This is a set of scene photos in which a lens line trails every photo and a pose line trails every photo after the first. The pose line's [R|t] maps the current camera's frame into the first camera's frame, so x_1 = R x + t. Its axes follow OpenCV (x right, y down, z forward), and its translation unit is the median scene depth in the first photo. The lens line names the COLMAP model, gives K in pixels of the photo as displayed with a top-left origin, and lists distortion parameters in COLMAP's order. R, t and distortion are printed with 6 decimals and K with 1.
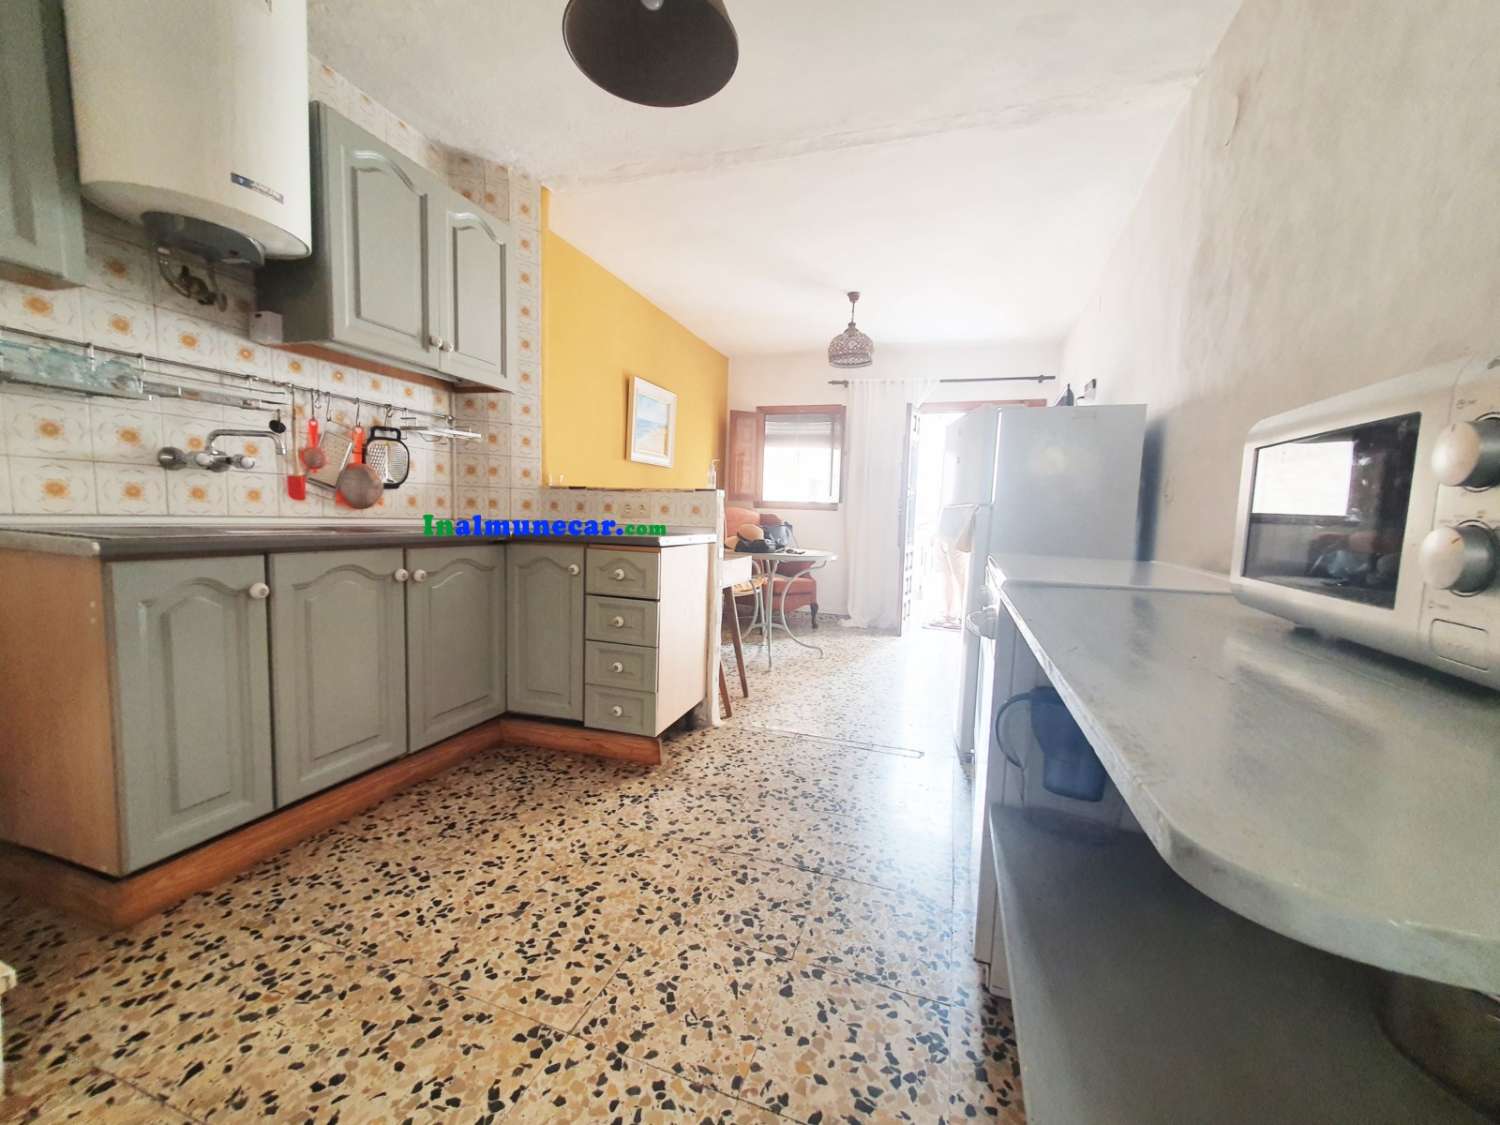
lens RADIAL K [[598.7, 0, 750.0], [0, 598.7, 562.5], [0, 0, 1]] dist [0.001049, -0.000038]
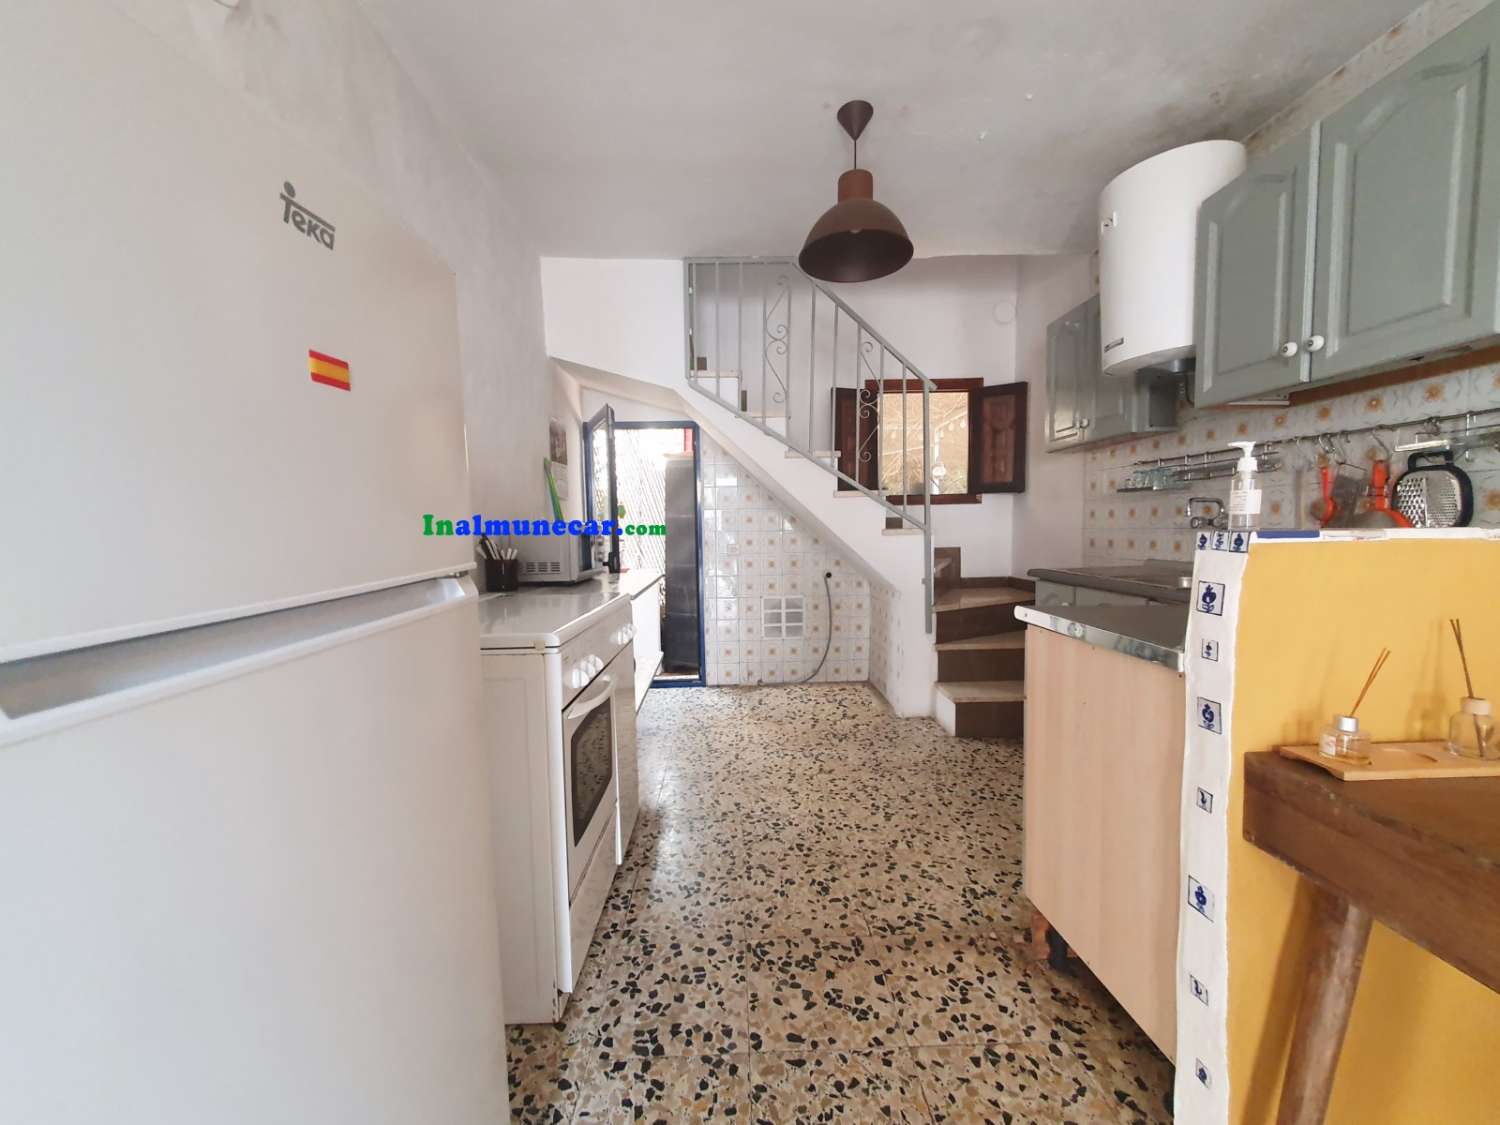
lens RADIAL K [[598.7, 0, 750.0], [0, 598.7, 562.5], [0, 0, 1]] dist [0.001049, -0.000038]
pose [[-0.935335, 0.003408, -0.353746, 0.450364], [-0.044134, 0.991017, 0.126242, -0.190934], [0.350999, 0.133690, -0.926783, 1.731446]]
